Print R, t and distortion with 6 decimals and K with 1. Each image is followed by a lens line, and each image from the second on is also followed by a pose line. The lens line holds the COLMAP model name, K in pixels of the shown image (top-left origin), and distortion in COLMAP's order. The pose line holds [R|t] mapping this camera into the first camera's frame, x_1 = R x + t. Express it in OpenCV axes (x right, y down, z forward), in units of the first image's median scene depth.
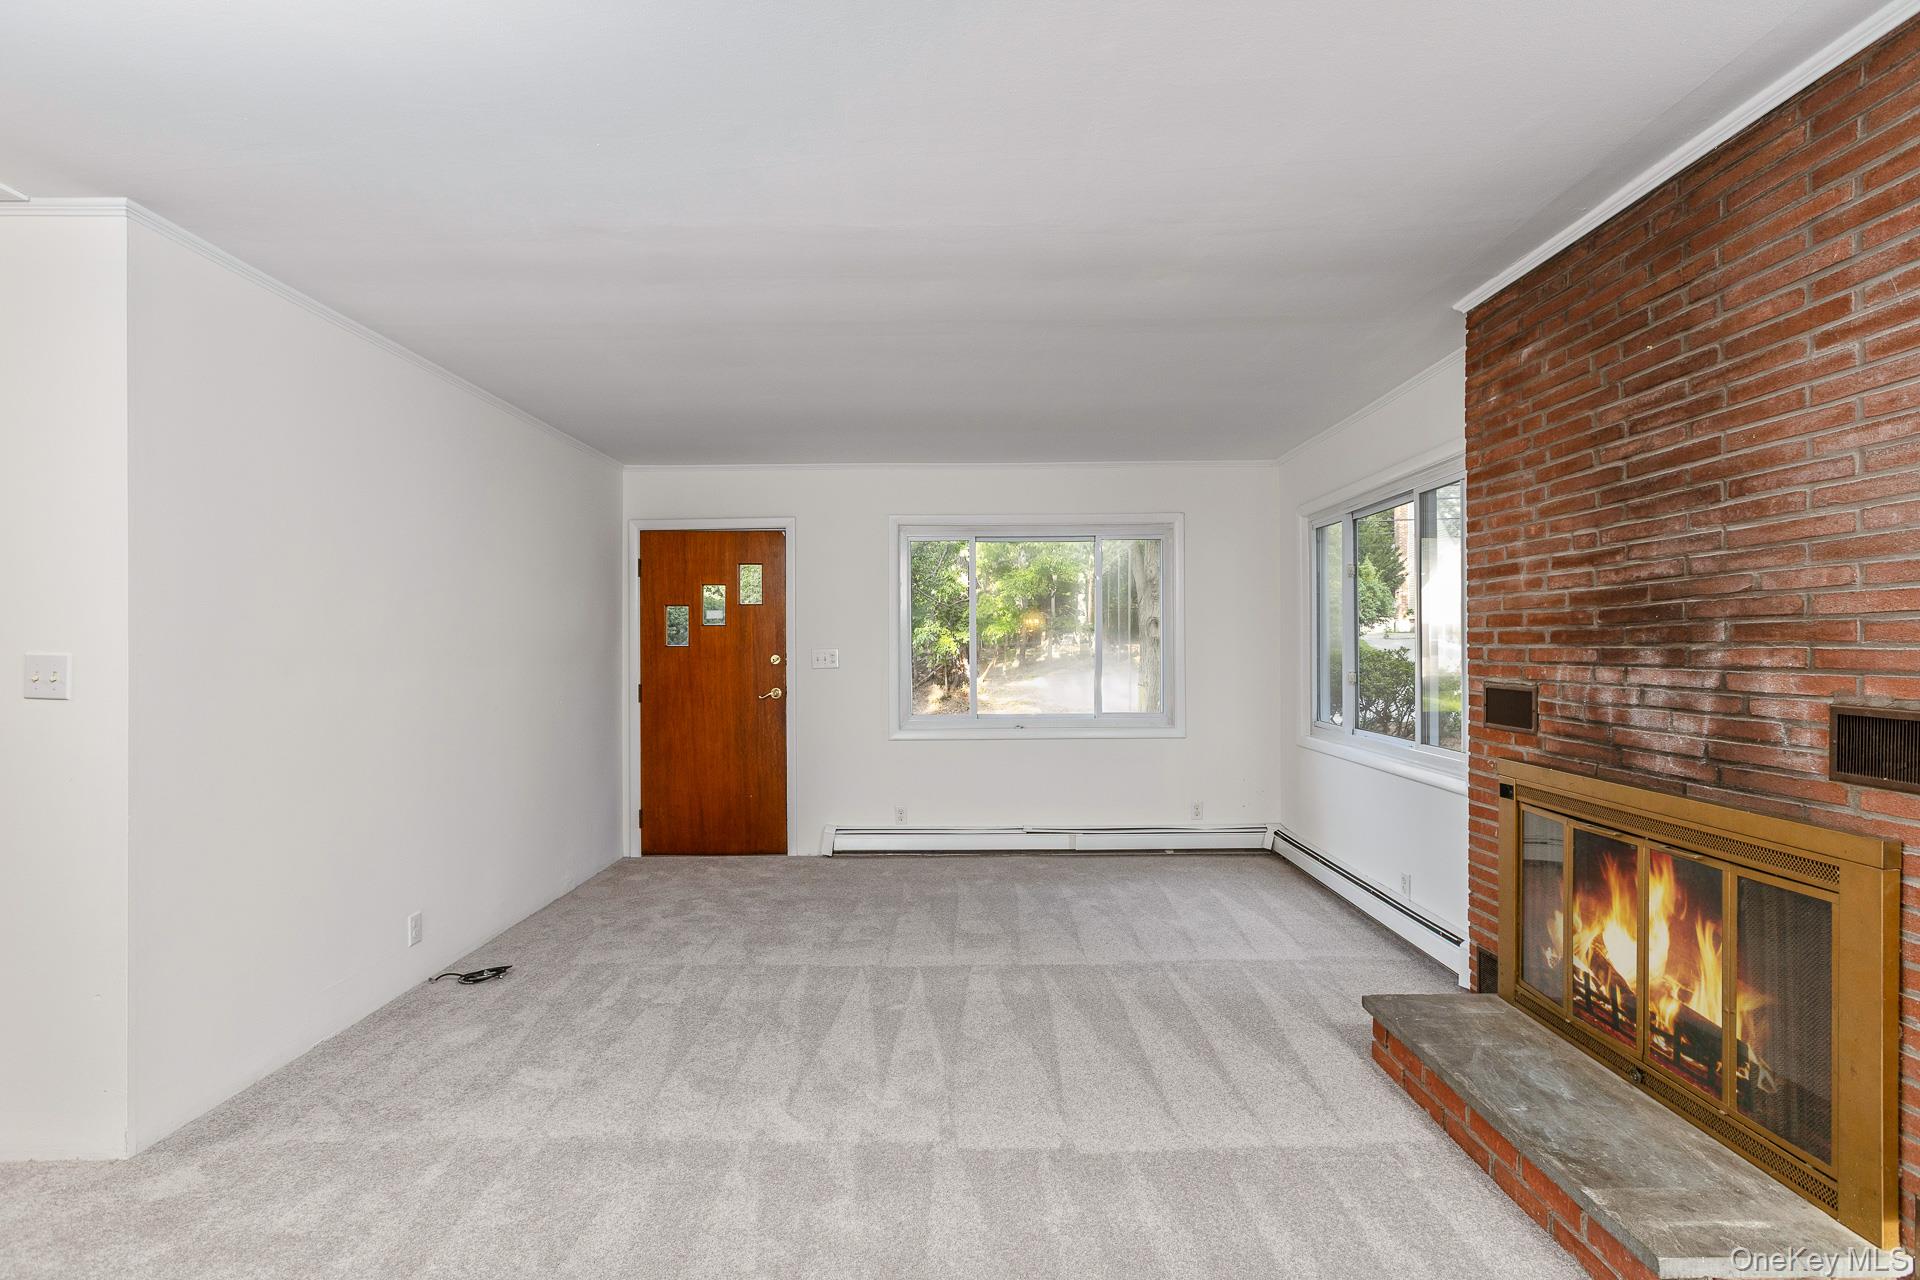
lens RADIAL K [[872.0, 0, 945.6], [0, 872.0, 640.7], [0, 0, 1]] dist [0.001964, 0.000517]
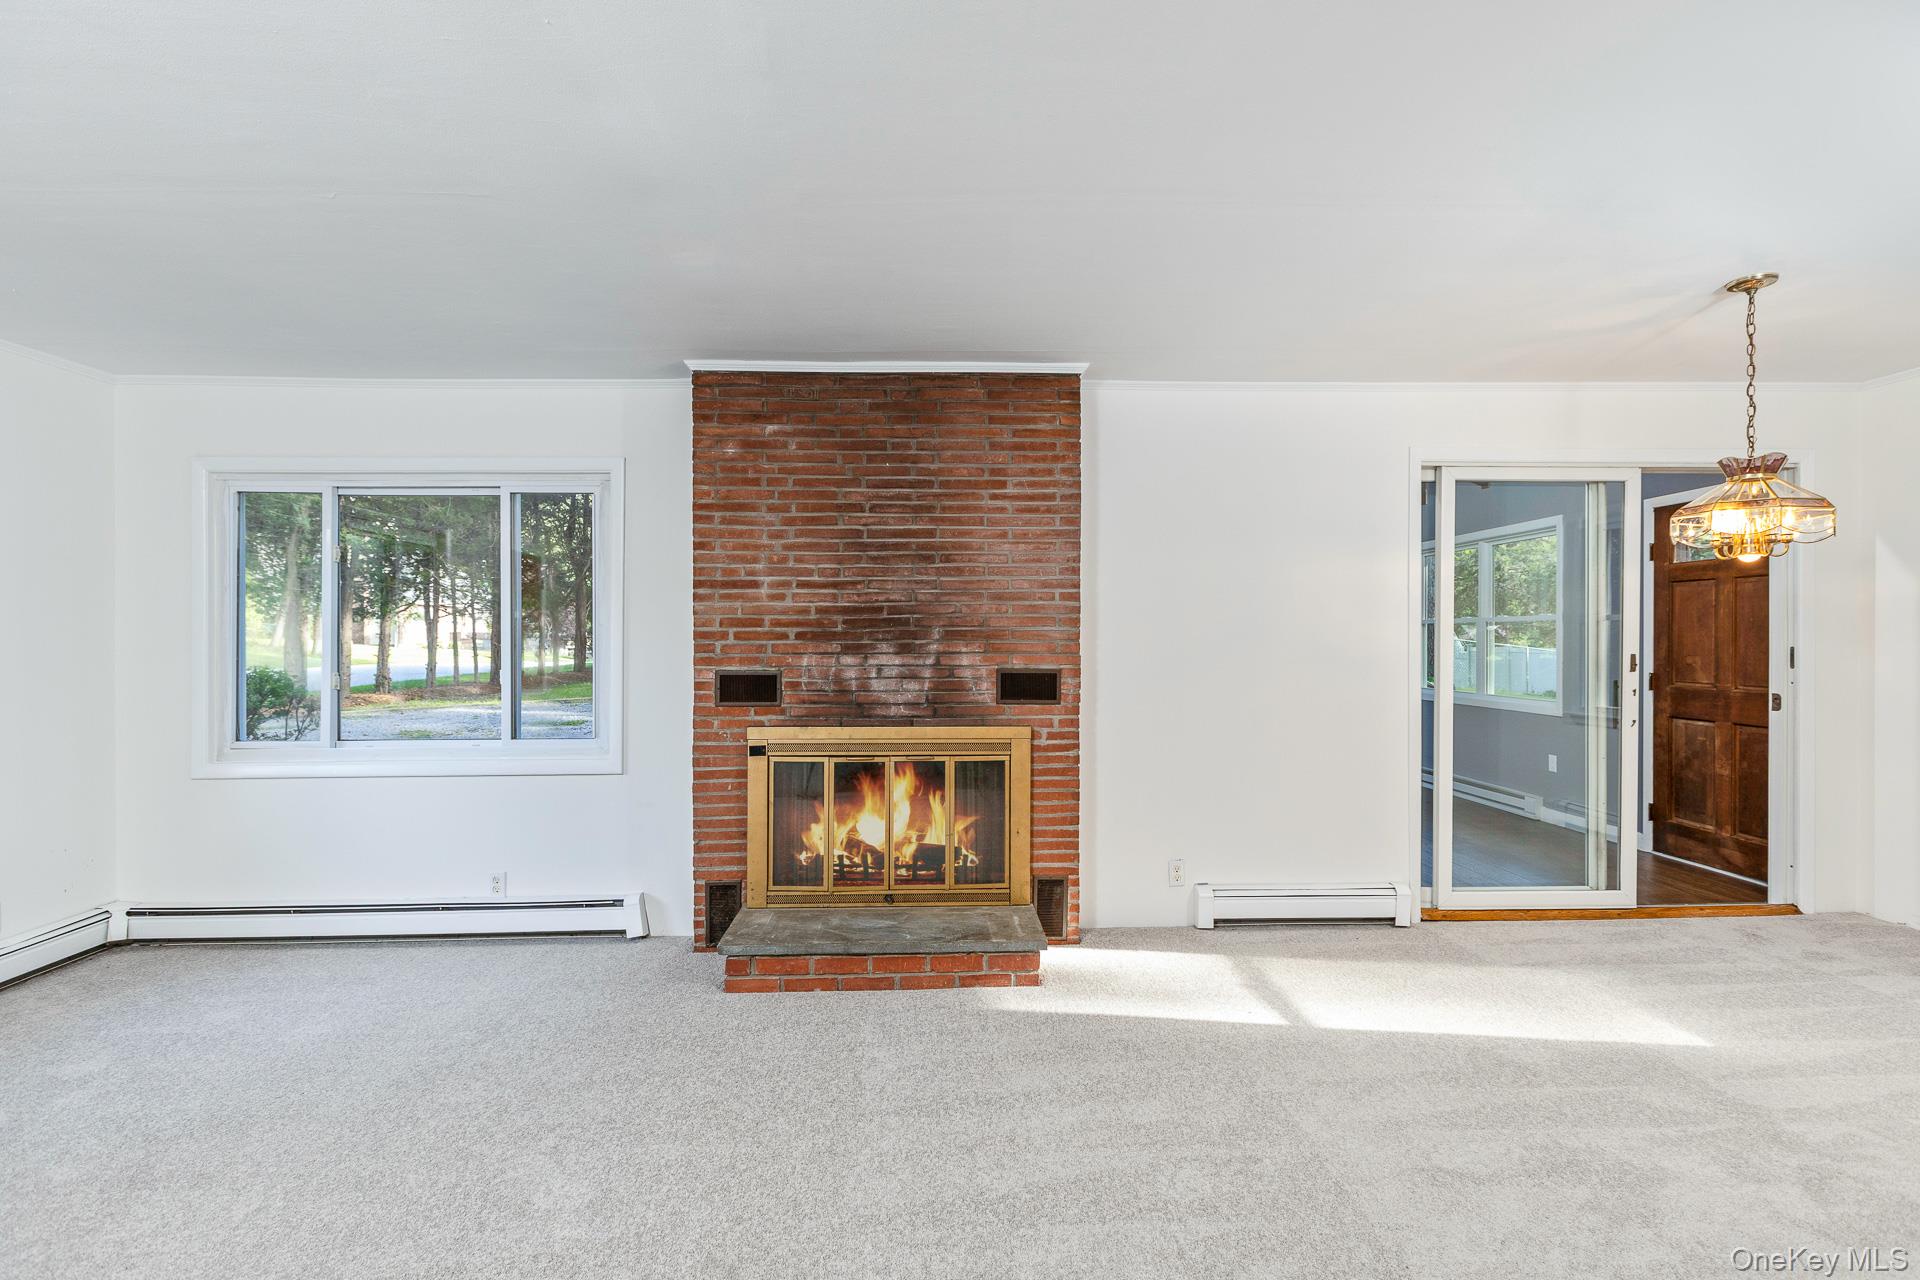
lens RADIAL K [[872.0, 0, 945.6], [0, 872.0, 640.7], [0, 0, 1]] dist [0.001964, 0.000517]
pose [[-0.042338, 0.006689, 0.999081, -0.846636], [-0.003522, 0.999970, -0.006844, 0.014843], [-0.999097, -0.003808, -0.042313, 0.928158]]
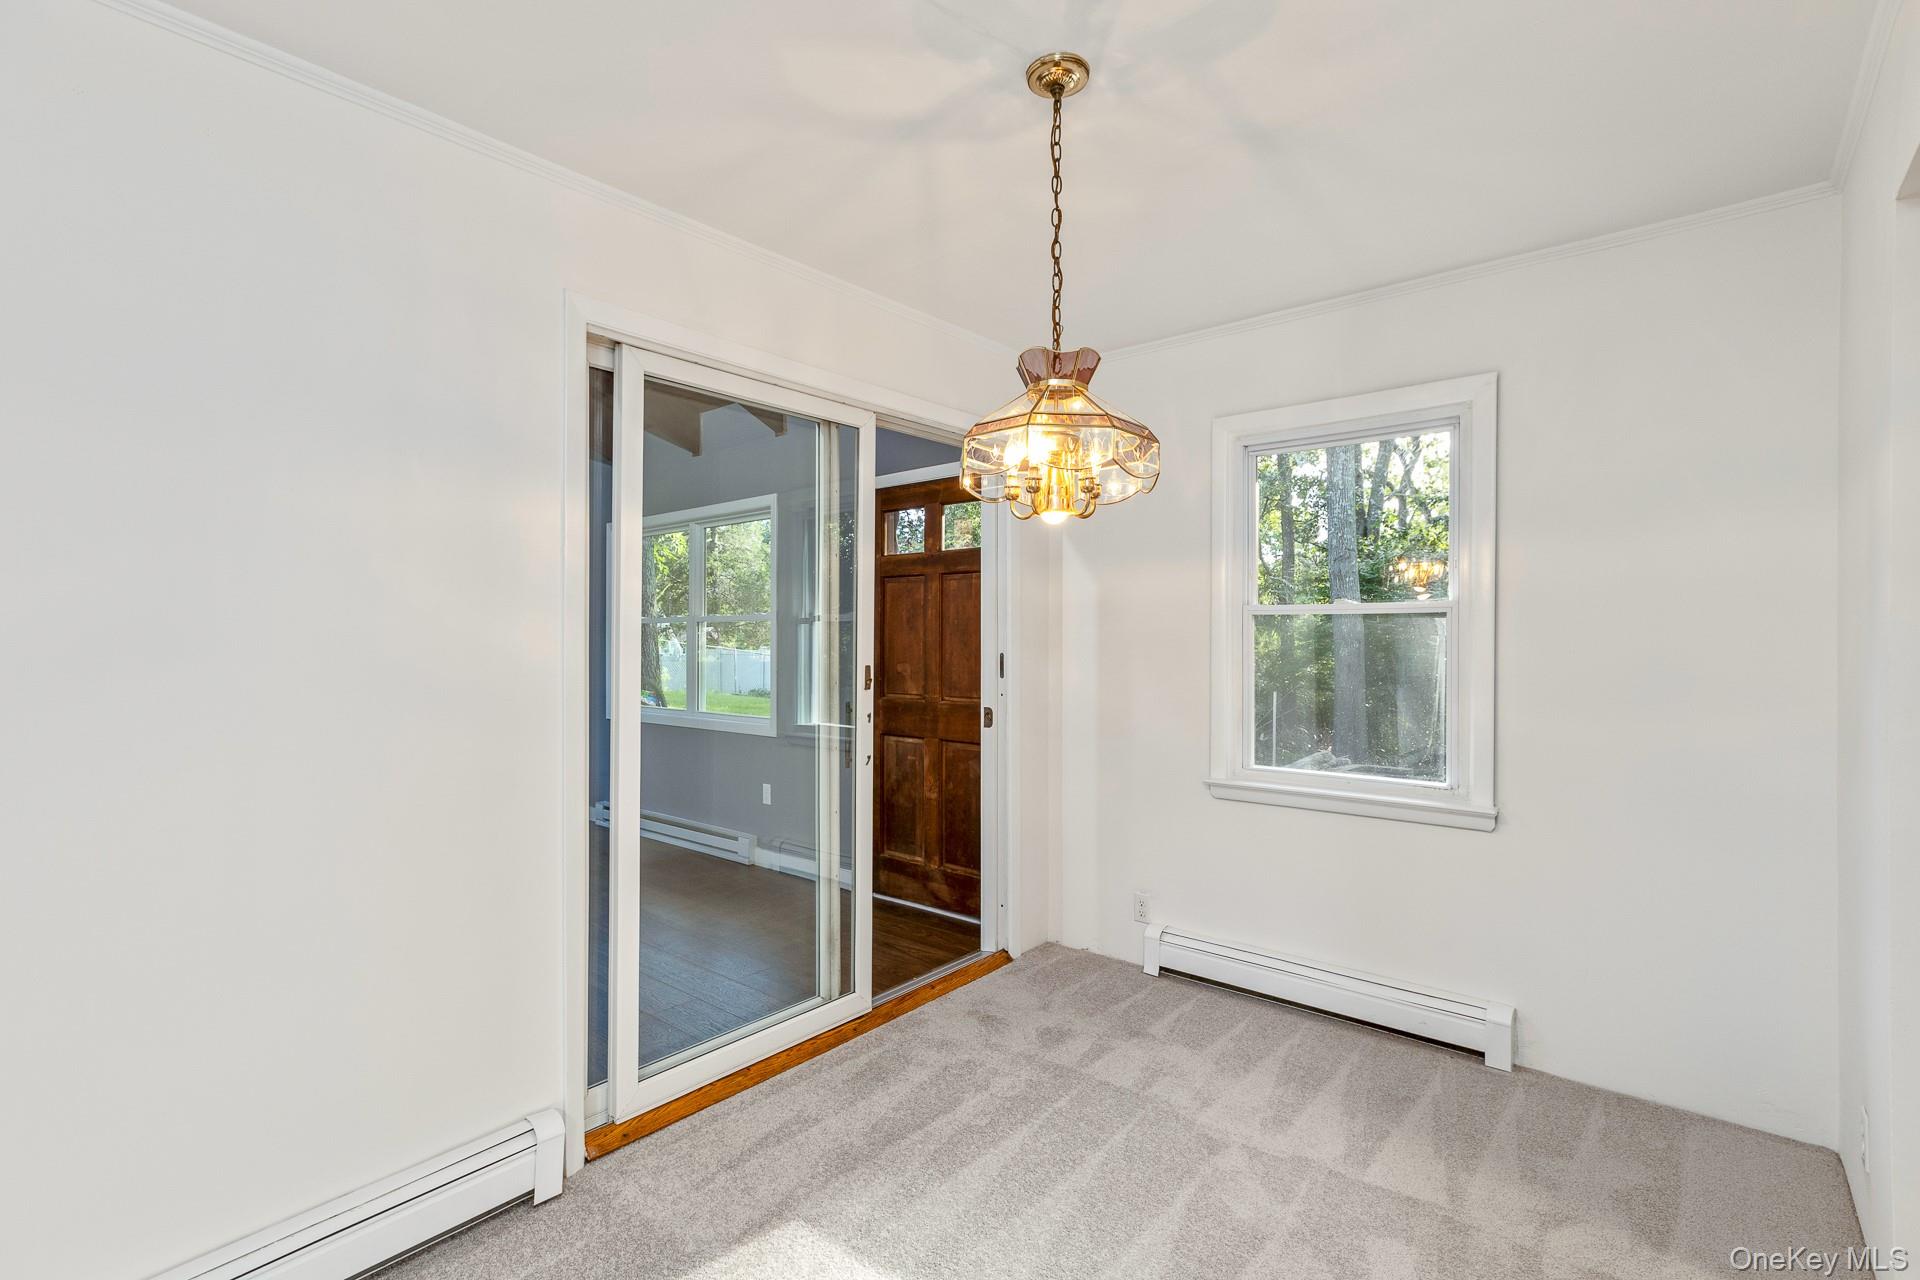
lens RADIAL K [[884.9, 0, 960.0], [0, 884.9, 640.0], [0, 0, 1]] dist [-0.041341, 0.000119]
pose [[-0.771407, 0.007568, 0.636297, -0.095395], [0.001582, 0.999949, -0.009976, 0.000690], [-0.636340, -0.006689, -0.771380, 0.398032]]
